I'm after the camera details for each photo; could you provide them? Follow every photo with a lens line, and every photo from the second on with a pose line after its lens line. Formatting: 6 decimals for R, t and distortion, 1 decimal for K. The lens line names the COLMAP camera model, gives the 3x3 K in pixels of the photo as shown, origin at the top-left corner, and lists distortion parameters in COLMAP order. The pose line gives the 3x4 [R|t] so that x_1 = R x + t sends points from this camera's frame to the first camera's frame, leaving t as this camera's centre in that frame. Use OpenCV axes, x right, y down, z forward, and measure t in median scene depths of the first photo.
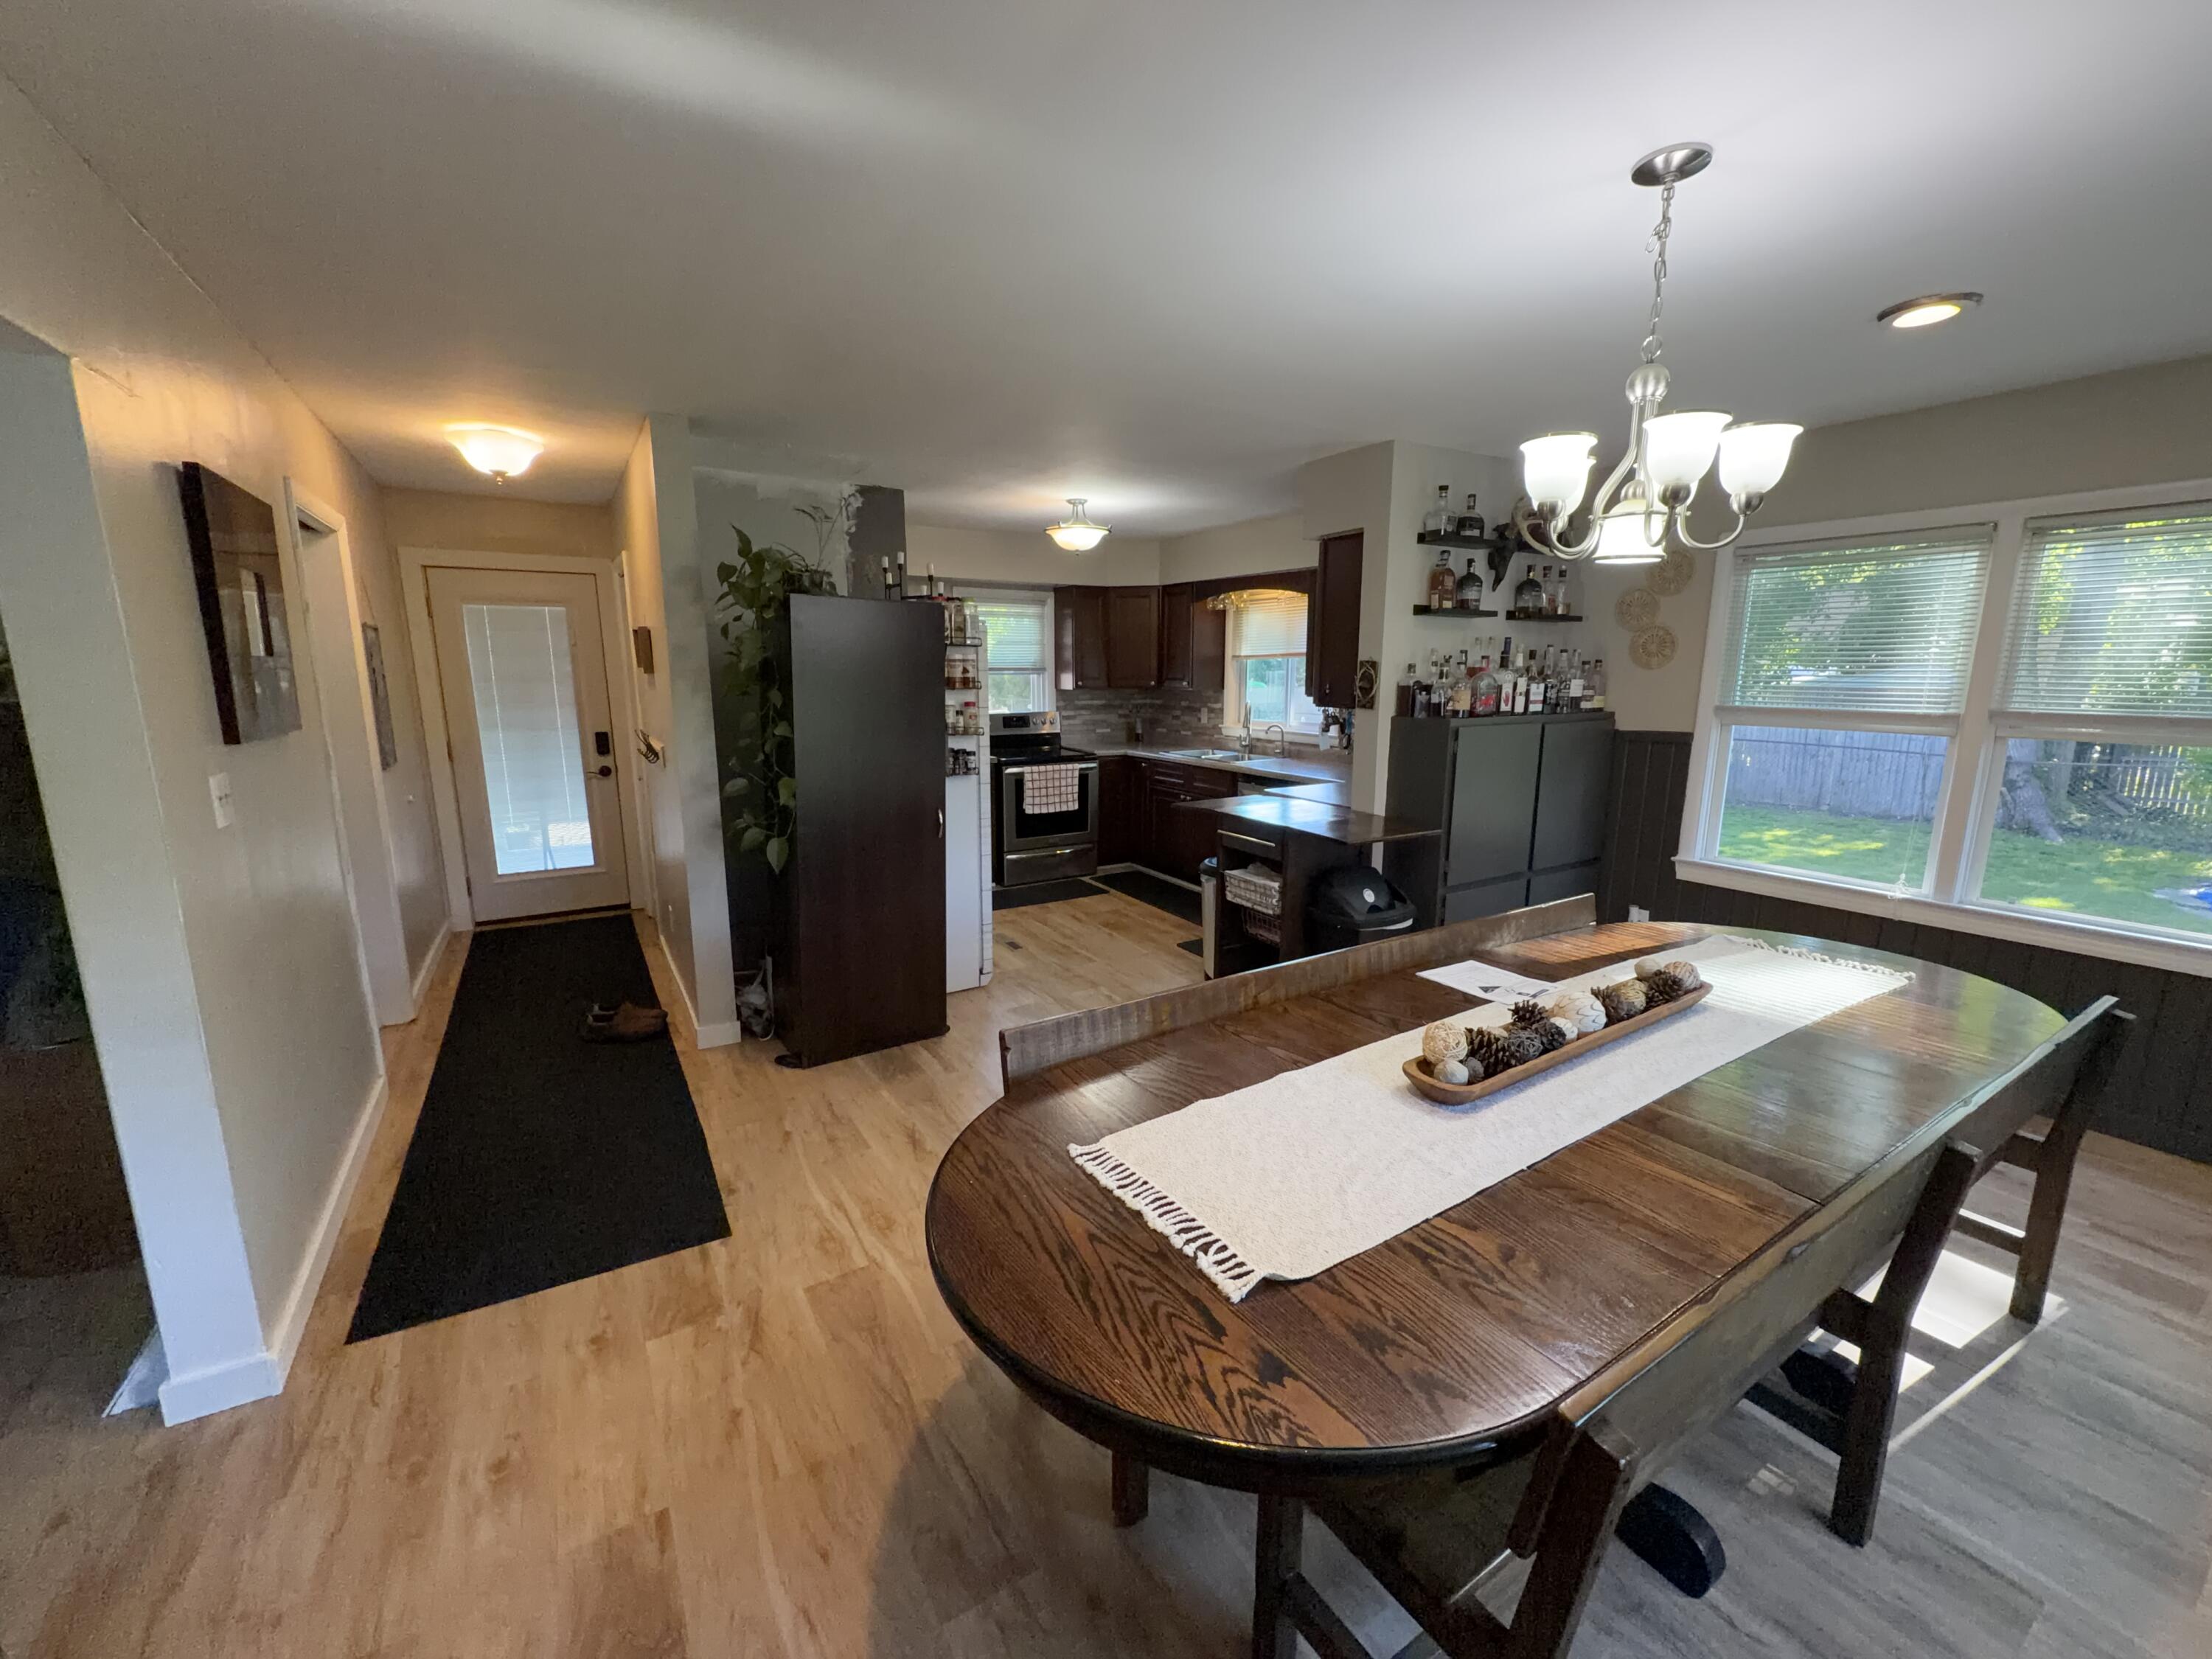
lens RADIAL K [[881.9, 0, 1107.2], [0, 881.9, 837.4], [0, 0, 1]] dist [-0.000570, 0.000805]
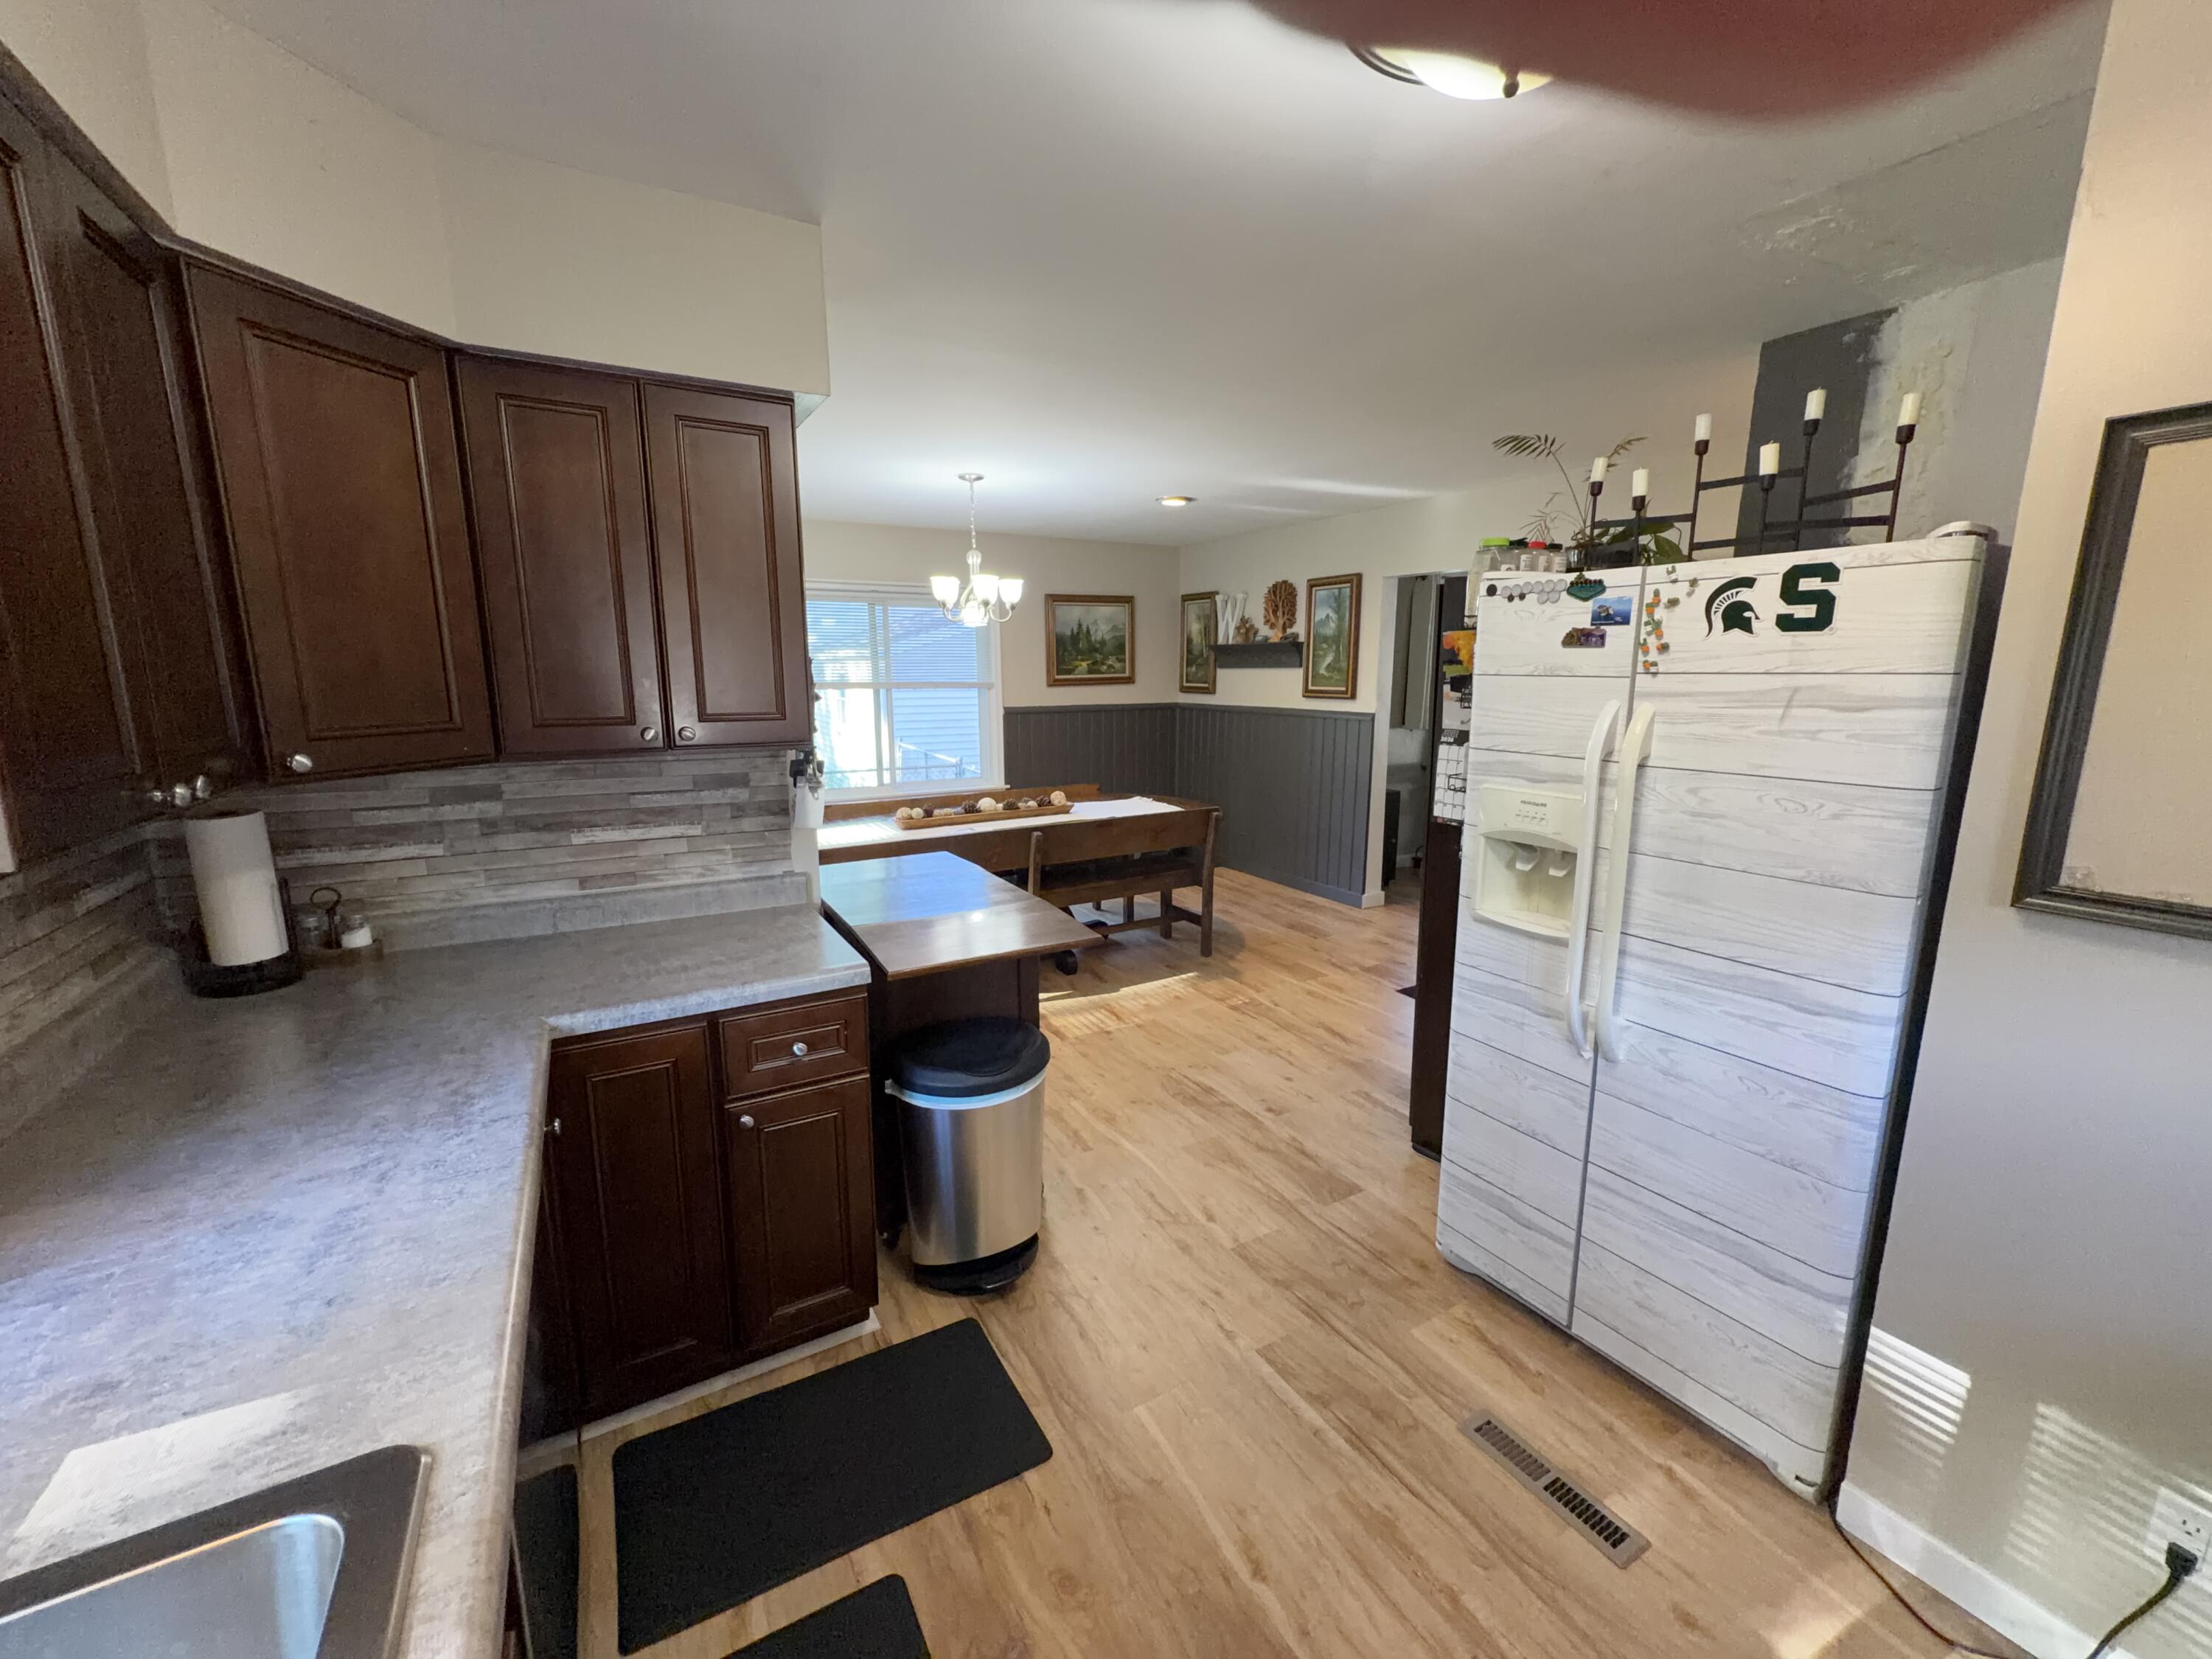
lens RADIAL K [[881.9, 0, 1101.3], [0, 881.9, 839.0], [0, 0, 1]] dist [-0.000570, 0.000805]
pose [[-0.999353, -0.004307, 0.035710, 0.037670], [0.009432, 0.926689, 0.375710, -0.191398], [-0.034710, 0.375804, -0.926049, 0.987027]]
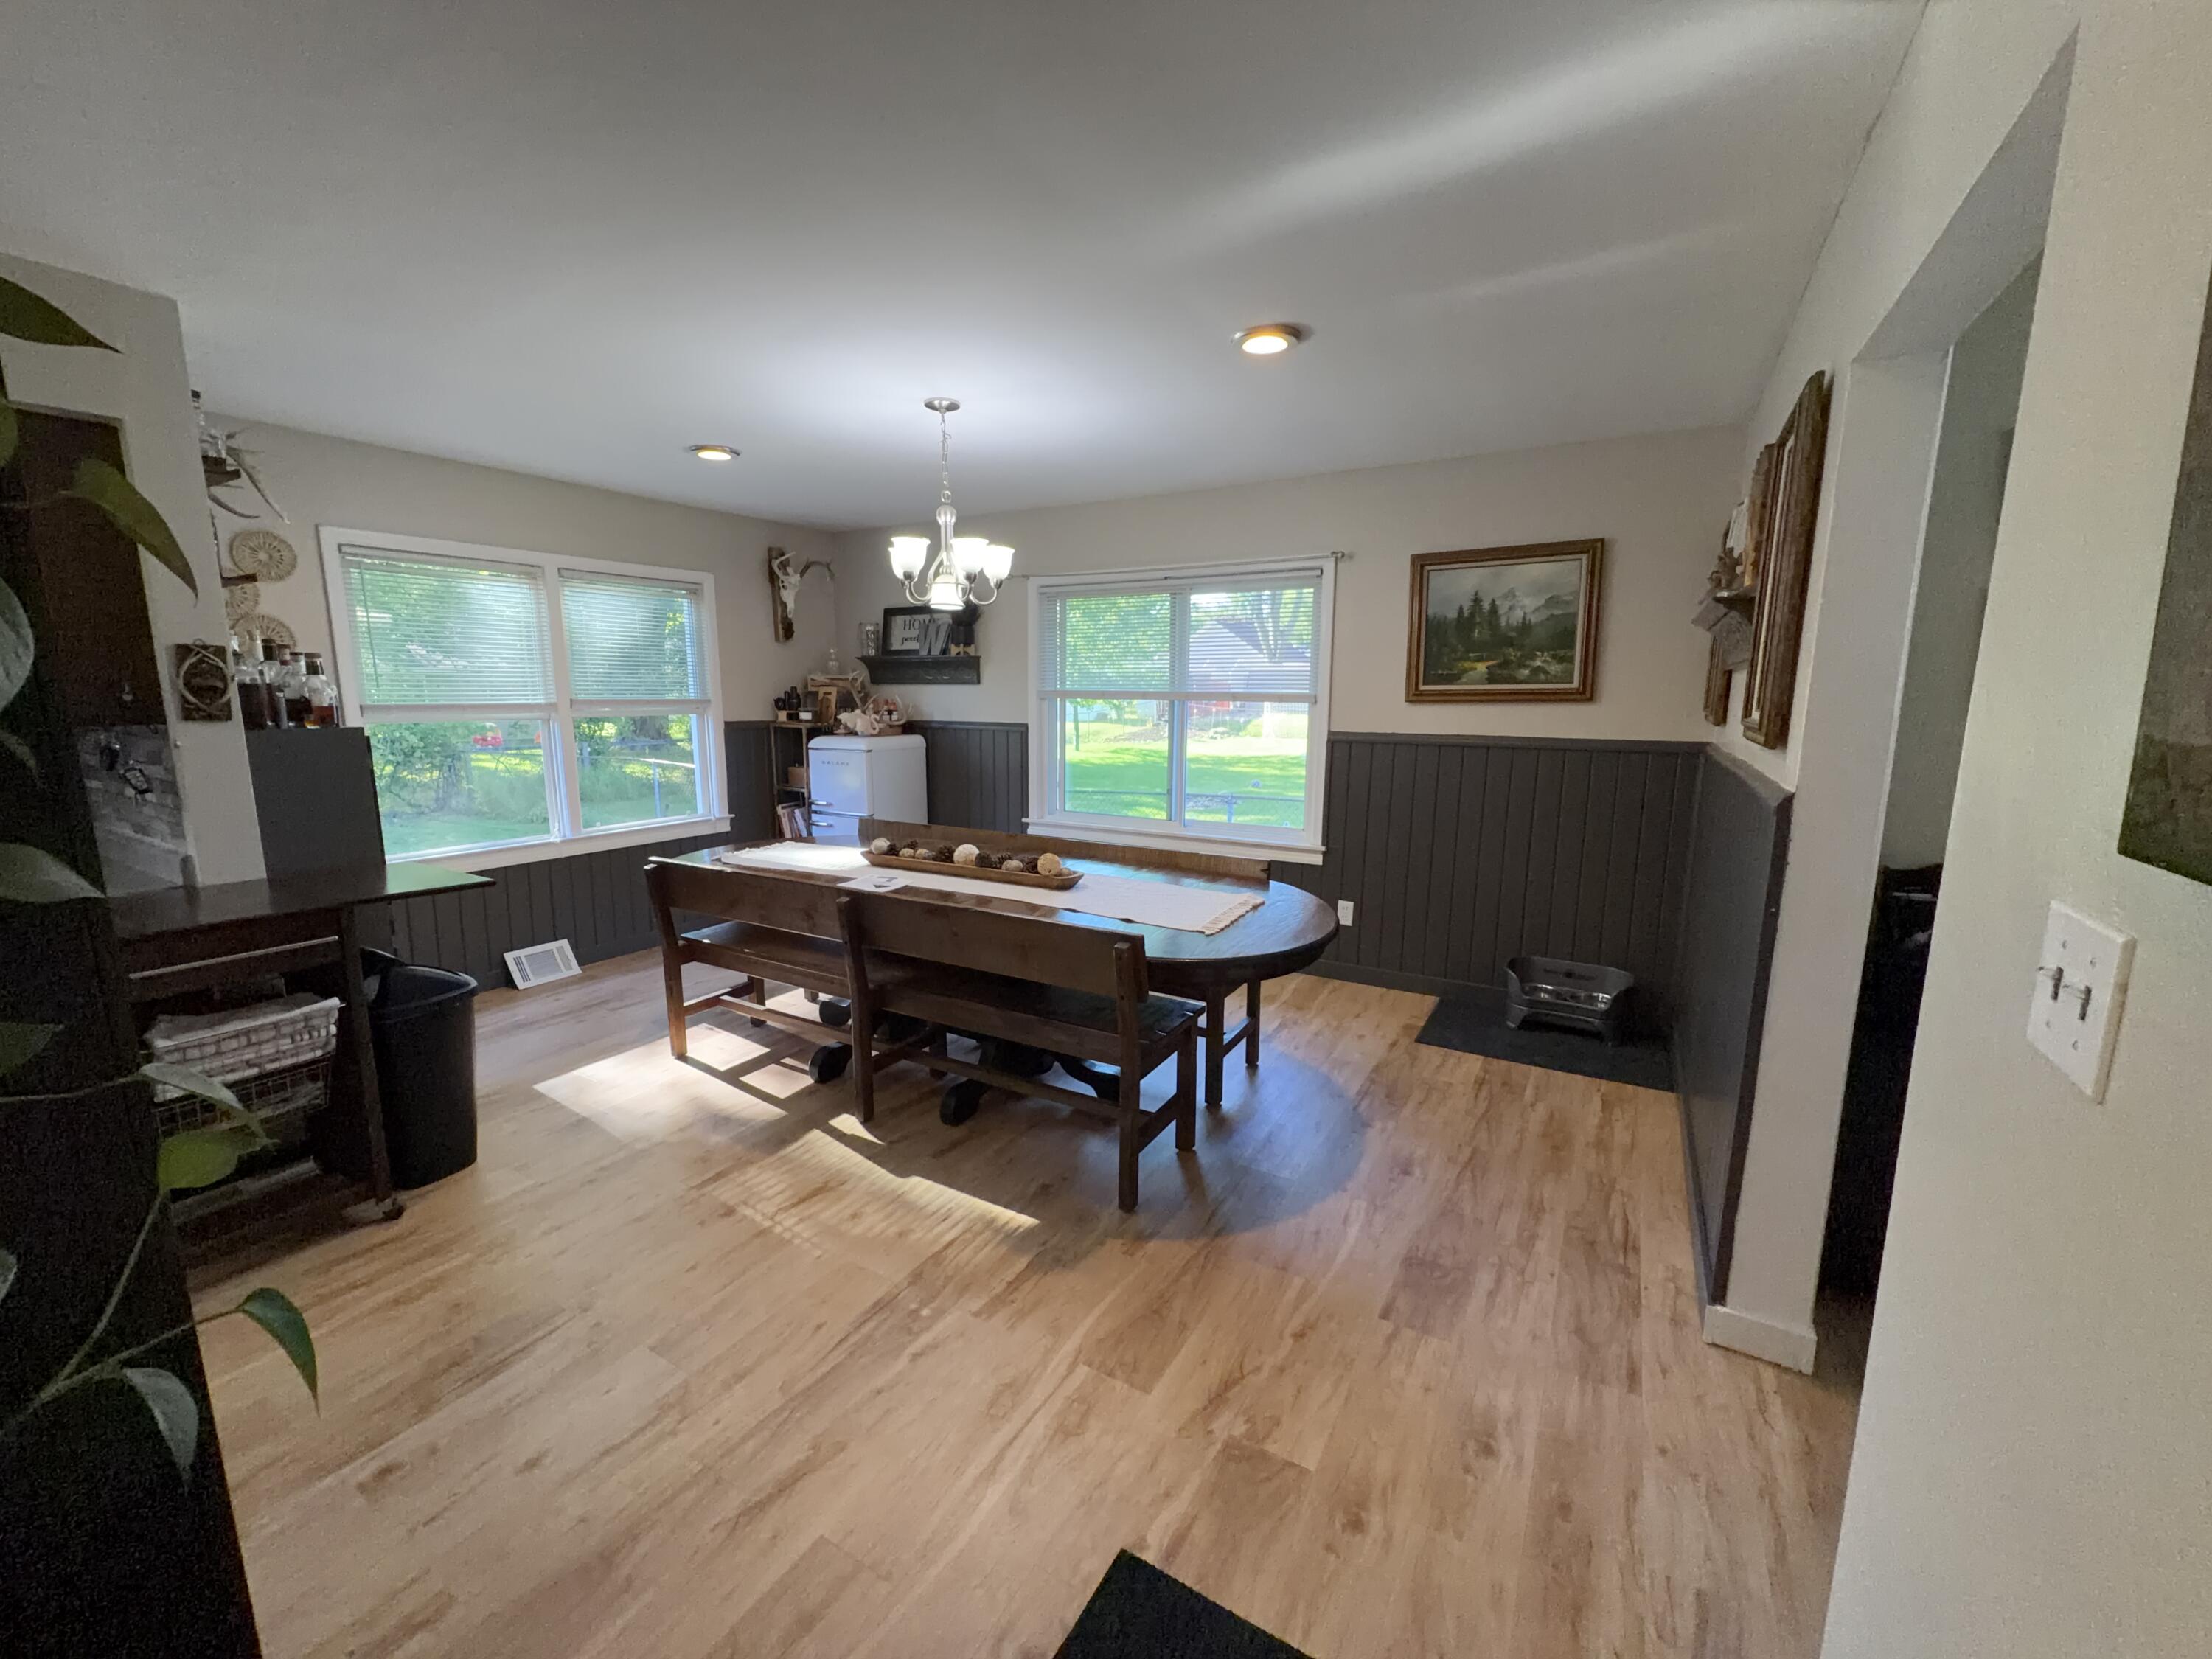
lens RADIAL K [[881.9, 0, 1101.8], [0, 881.9, 837.1], [0, 0, 1]] dist [-0.000570, 0.000805]
pose [[-0.458597, -0.152641, 0.875437, -0.347481], [0.165570, 0.953210, 0.252936, -0.074255], [-0.873084, 0.260942, -0.411866, 0.445070]]
